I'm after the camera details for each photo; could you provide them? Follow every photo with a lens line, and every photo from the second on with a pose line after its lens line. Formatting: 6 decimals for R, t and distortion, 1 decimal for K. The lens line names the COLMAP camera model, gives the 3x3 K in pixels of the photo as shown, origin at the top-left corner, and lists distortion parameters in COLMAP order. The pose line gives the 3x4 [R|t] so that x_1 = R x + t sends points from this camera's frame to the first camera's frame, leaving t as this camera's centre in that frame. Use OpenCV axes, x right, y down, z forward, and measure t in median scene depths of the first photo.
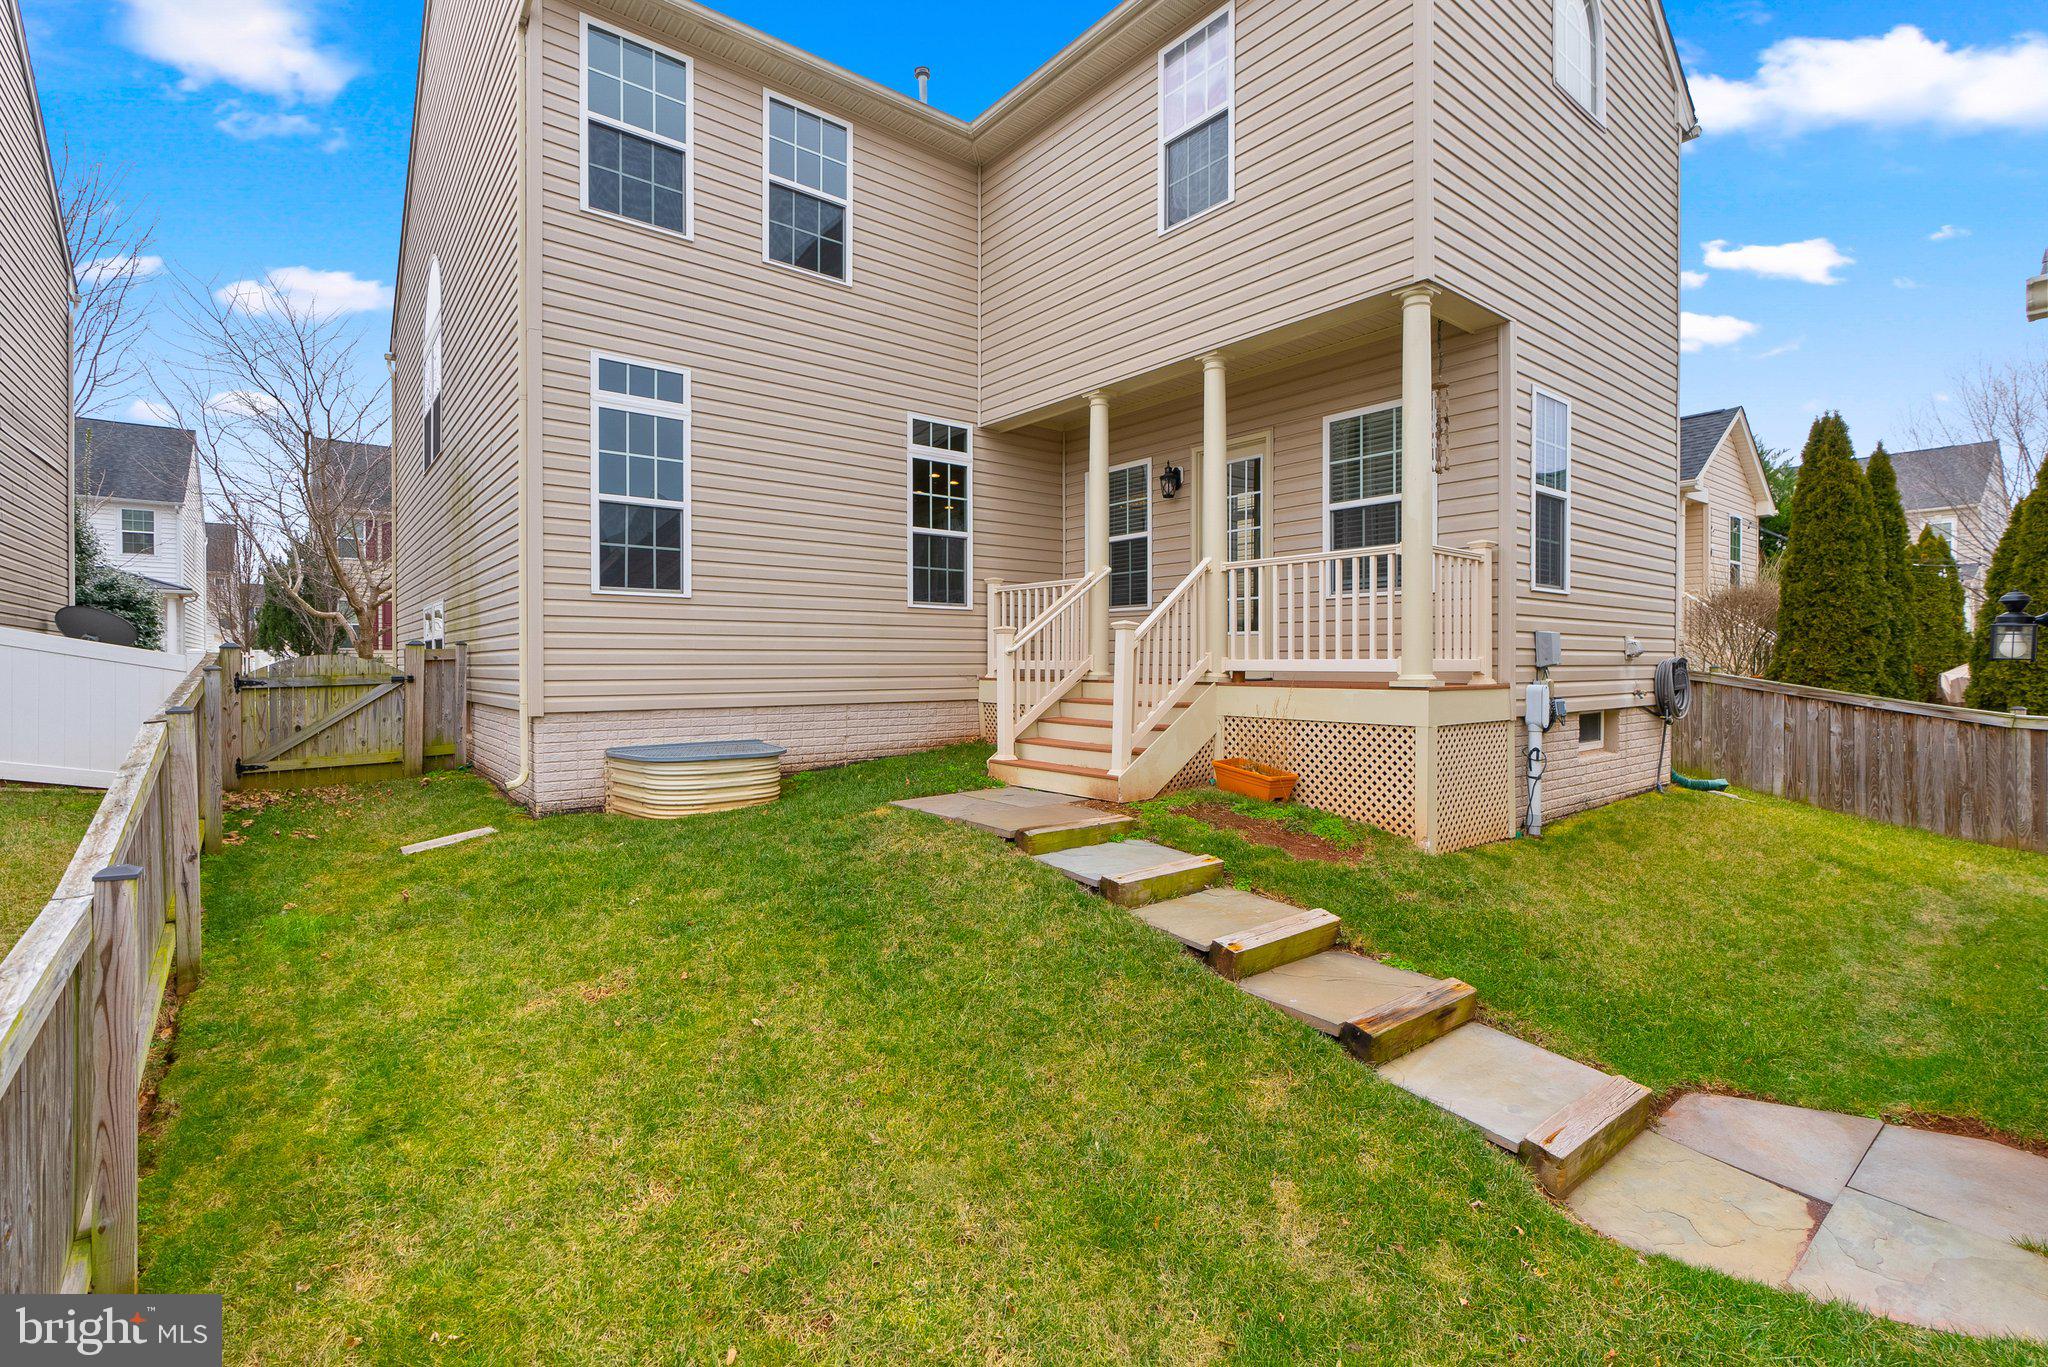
lens RADIAL K [[933.8, 0, 1027.4], [0, 933.8, 679.3], [0, 0, 1]] dist [-0.002644, 0.000202]
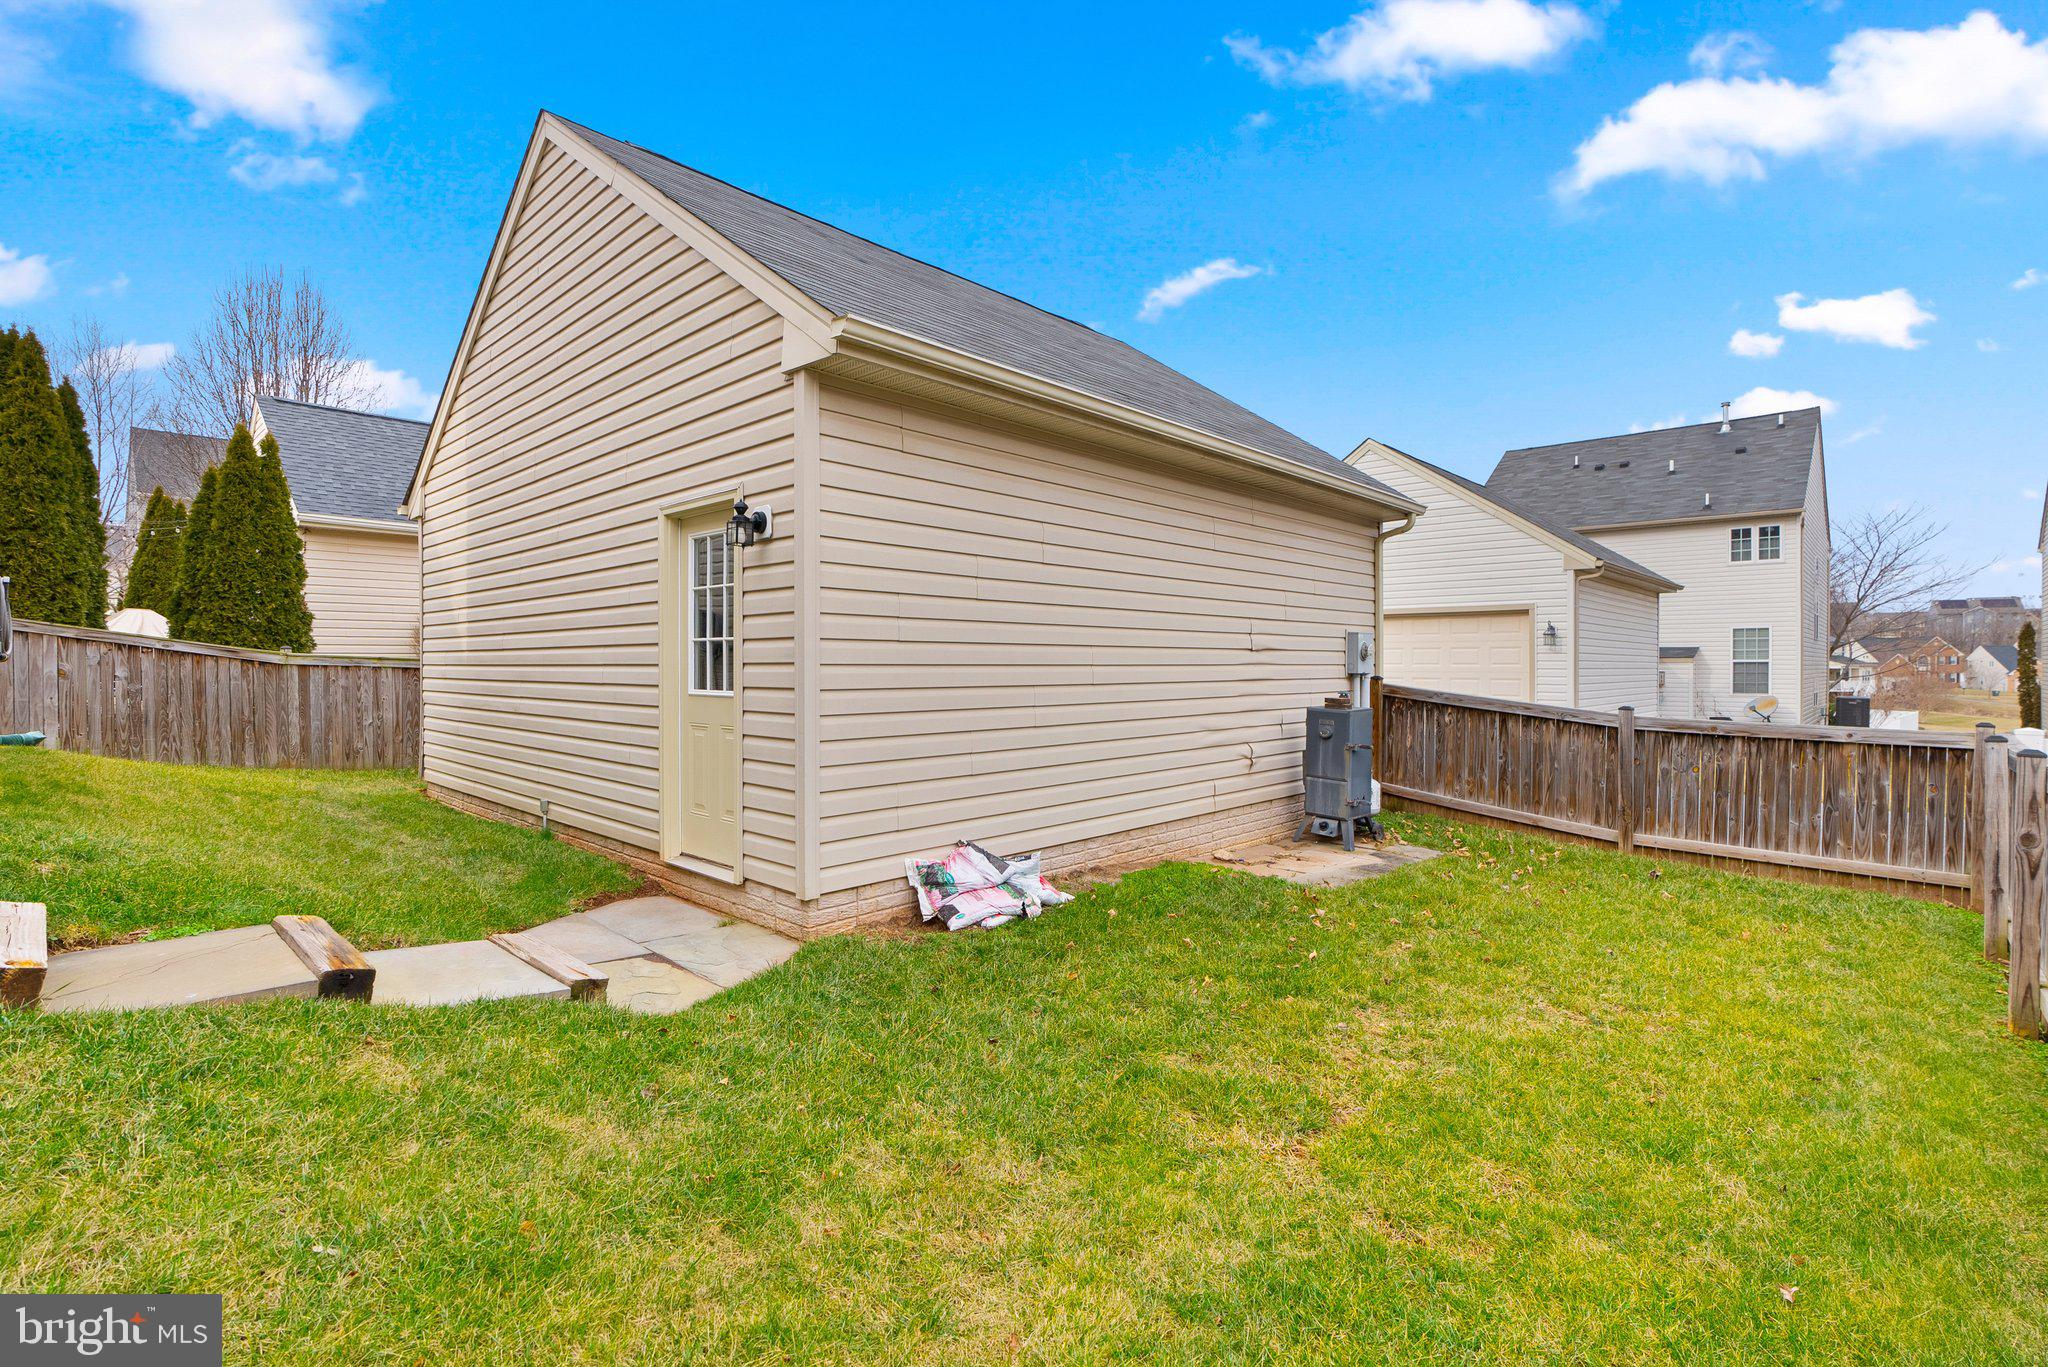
lens RADIAL K [[933.8, 0, 1027.4], [0, 933.8, 679.3], [0, 0, 1]] dist [-0.002644, 0.000202]
pose [[-0.128986, -0.022284, 0.991396, -0.178702], [0.019554, 0.999496, 0.025010, 0.055512], [-0.991454, 0.022612, -0.128485, 0.226934]]
